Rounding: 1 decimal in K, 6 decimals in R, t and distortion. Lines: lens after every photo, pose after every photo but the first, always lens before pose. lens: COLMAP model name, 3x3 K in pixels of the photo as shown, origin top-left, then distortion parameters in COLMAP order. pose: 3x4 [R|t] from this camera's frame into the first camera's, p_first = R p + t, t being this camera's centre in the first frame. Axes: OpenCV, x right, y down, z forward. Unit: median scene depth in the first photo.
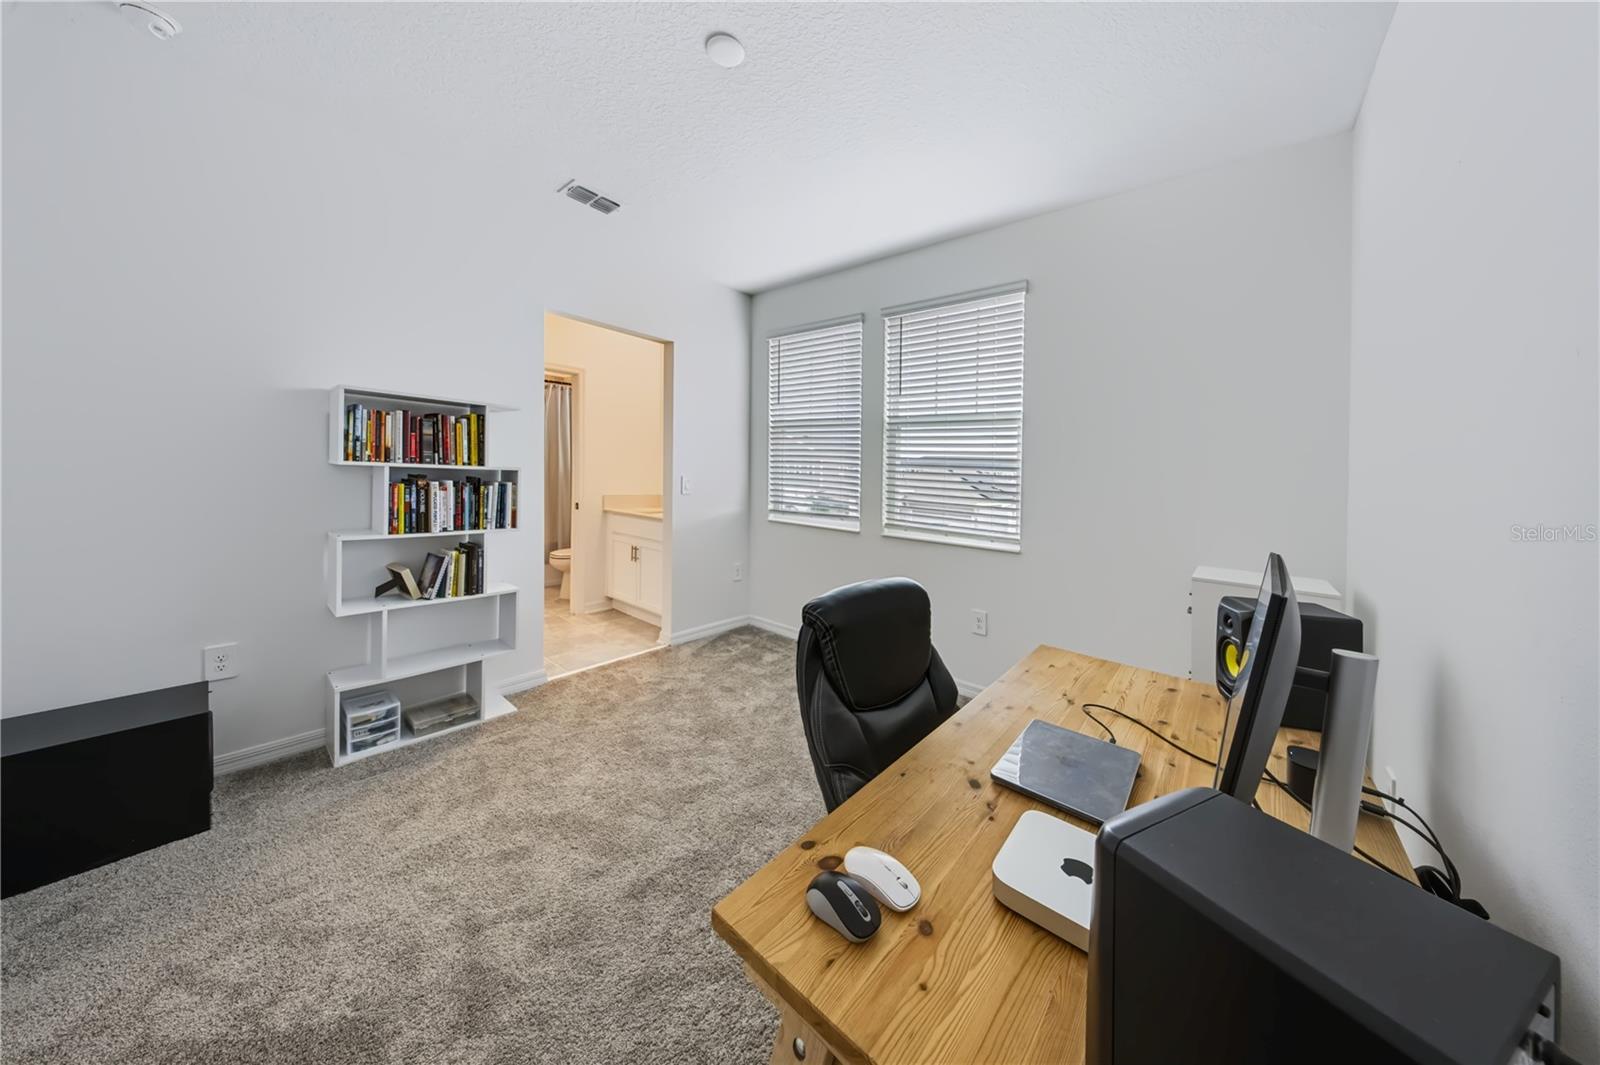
lens RADIAL K [[472.5, 0, 796.1], [0, 472.5, 489.4], [0, 0, 1]] dist [-0.000224, -0.000011]
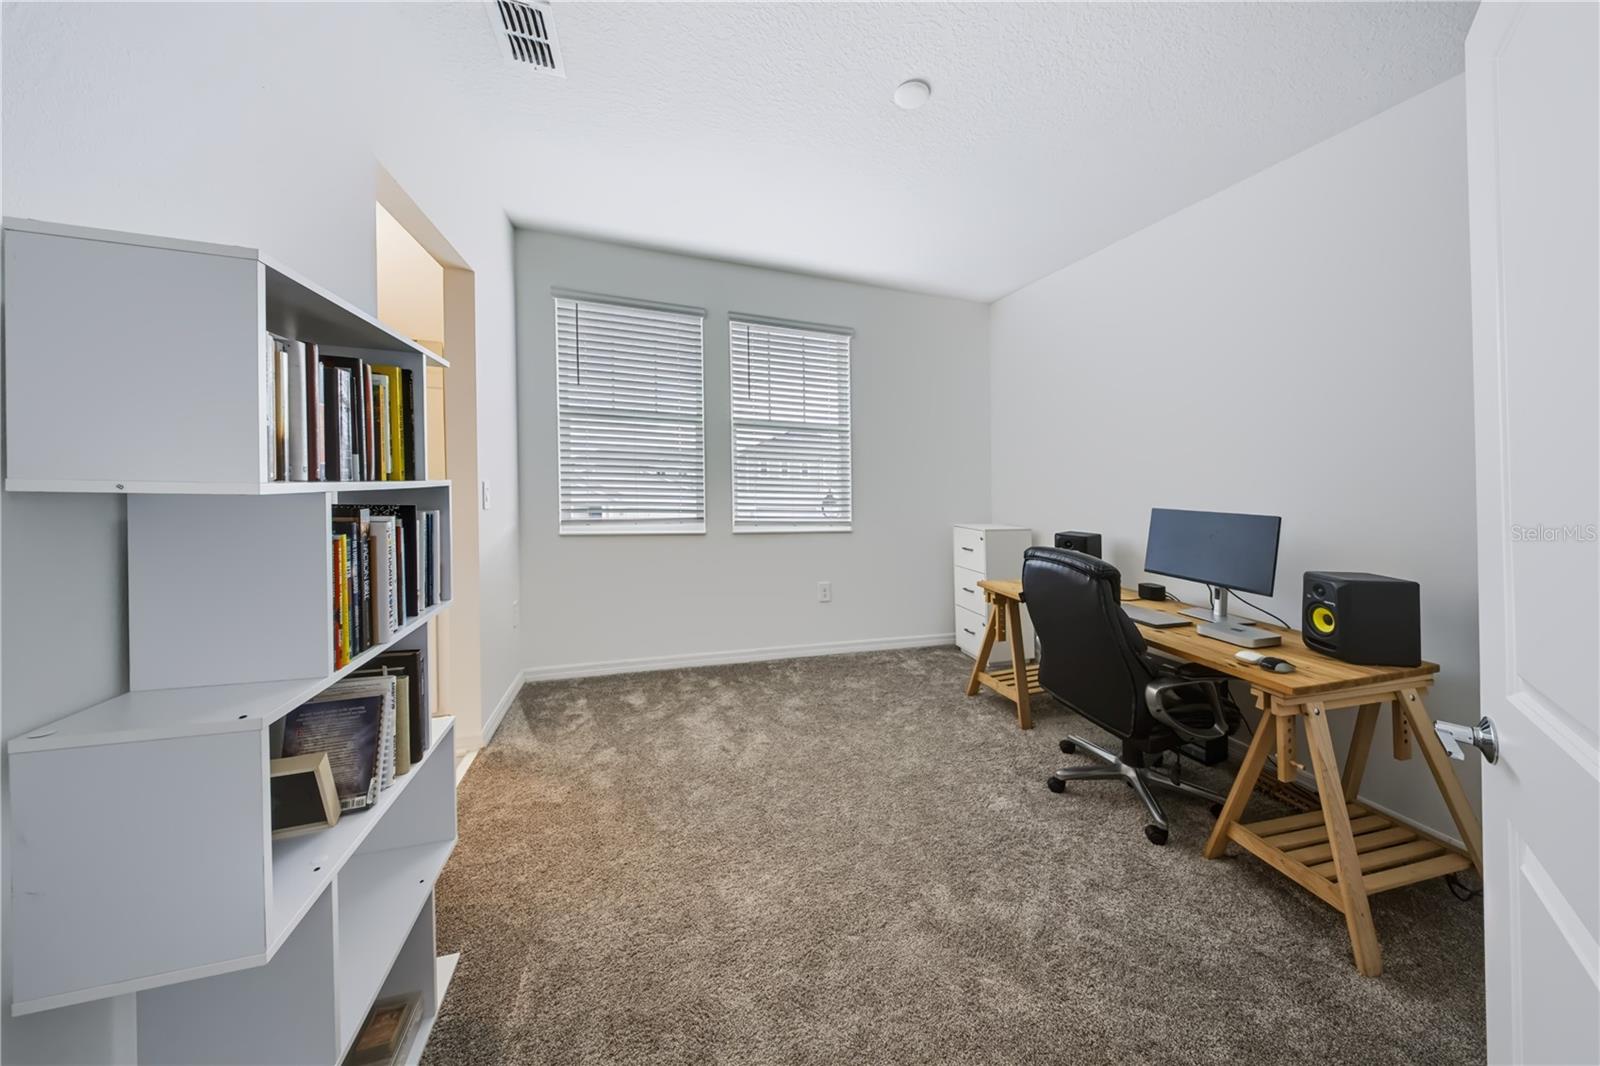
lens RADIAL K [[508.2, 0, 772.7], [0, 508.2, 468.9], [0, 0, 1]] dist [-0.000058, -0.000035]
pose [[0.553315, -0.014962, 0.832838, -0.703161], [0.026297, 0.999654, 0.000488, -0.041231], [-0.832557, 0.021631, 0.553517, 0.330910]]
